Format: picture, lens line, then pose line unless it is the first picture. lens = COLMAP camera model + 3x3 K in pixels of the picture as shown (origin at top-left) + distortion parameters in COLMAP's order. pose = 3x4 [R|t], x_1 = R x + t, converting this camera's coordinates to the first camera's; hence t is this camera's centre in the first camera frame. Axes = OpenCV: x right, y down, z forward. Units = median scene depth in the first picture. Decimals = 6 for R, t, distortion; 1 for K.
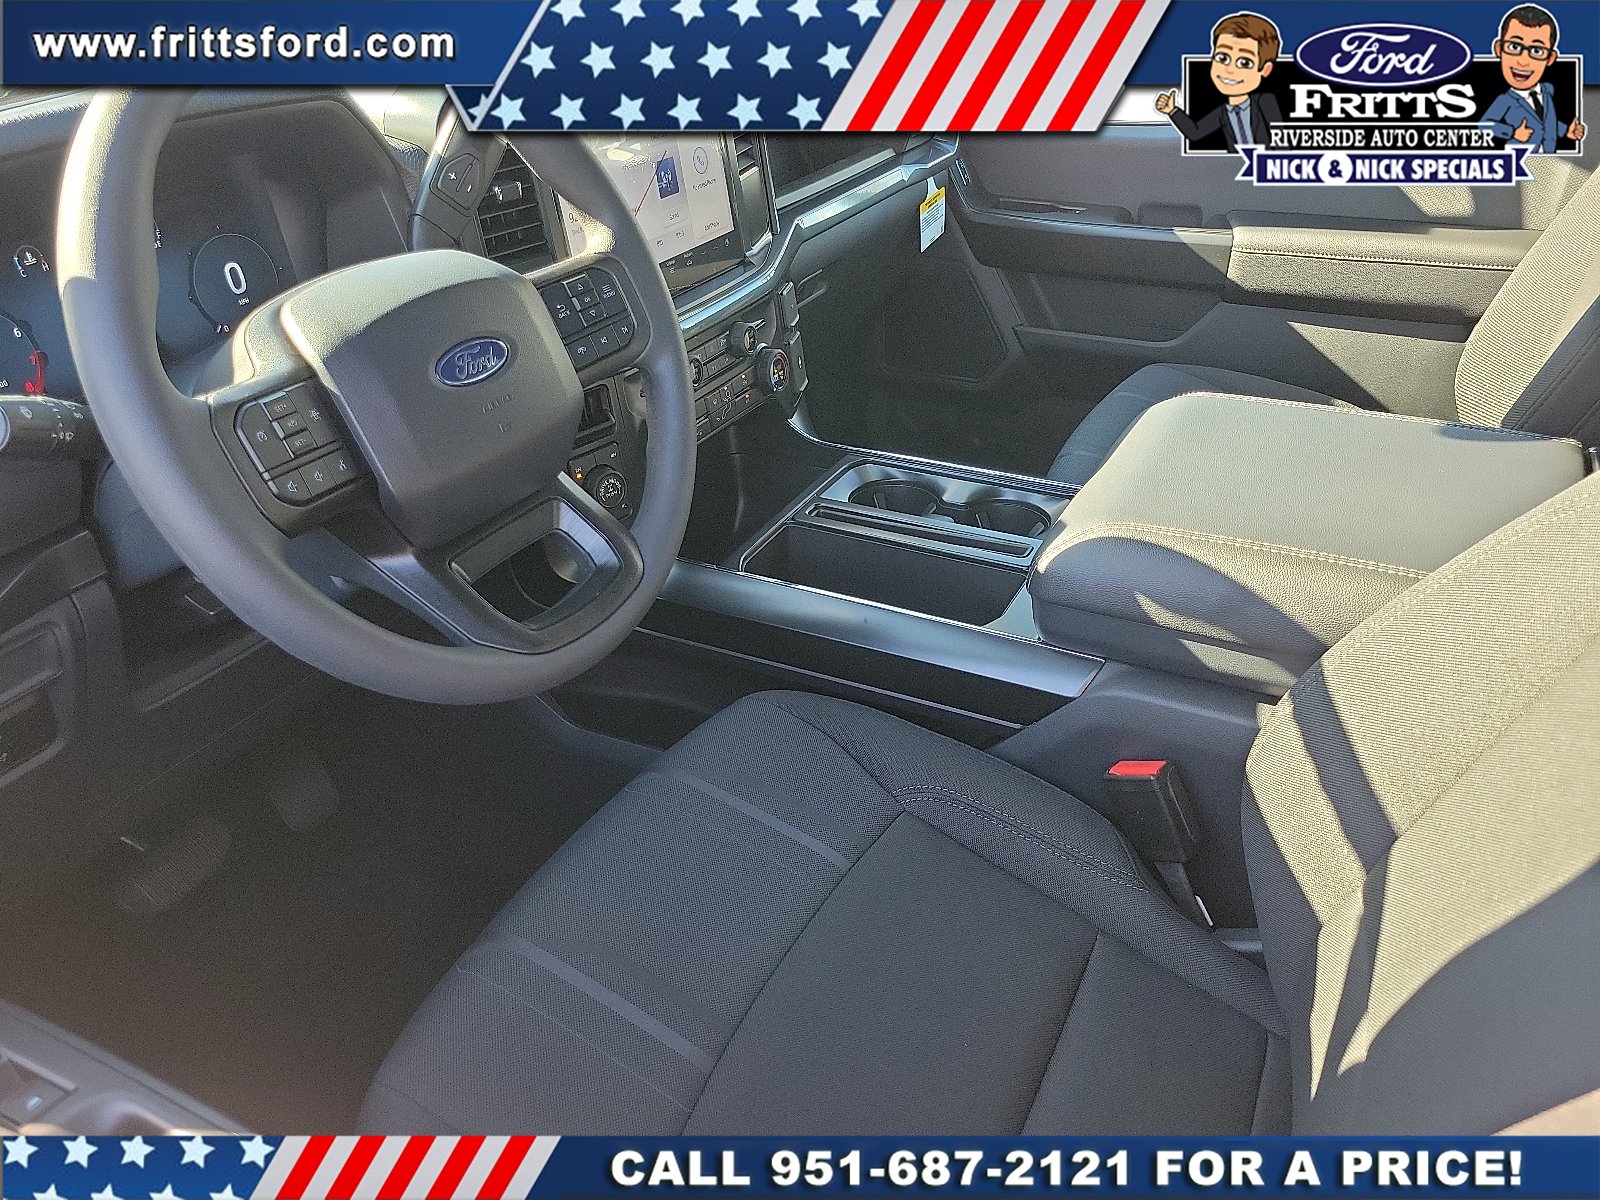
lens RADIAL K [[1241.2, 0, 800.0], [0, 1241.2, 600.0], [0, 0, 1]] dist [-0.003352, -0.000509]
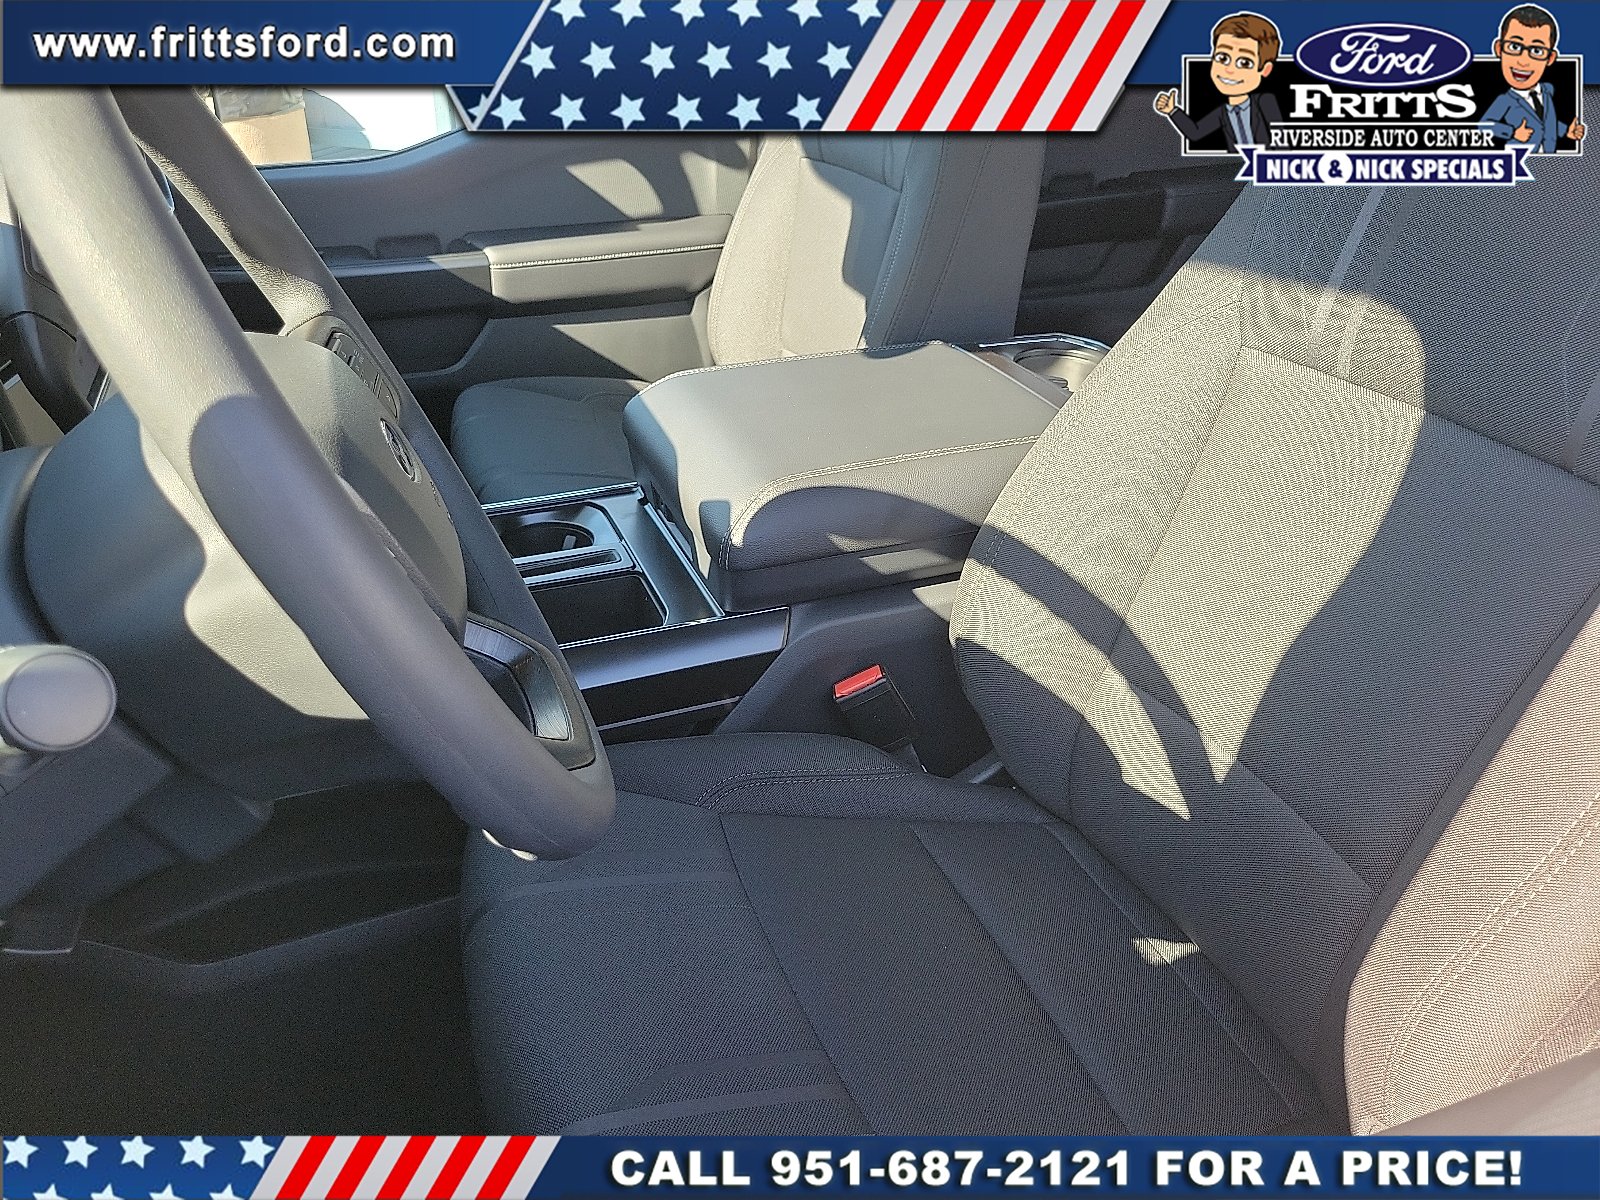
lens RADIAL K [[1241.2, 0, 800.0], [0, 1241.2, 600.0], [0, 0, 1]] dist [-0.003352, -0.000509]
pose [[0.684143, -0.325233, 0.652819, -0.448338], [0.351217, 0.931366, 0.095935, -0.056153], [-0.639215, 0.163648, 0.751415, 0.170989]]
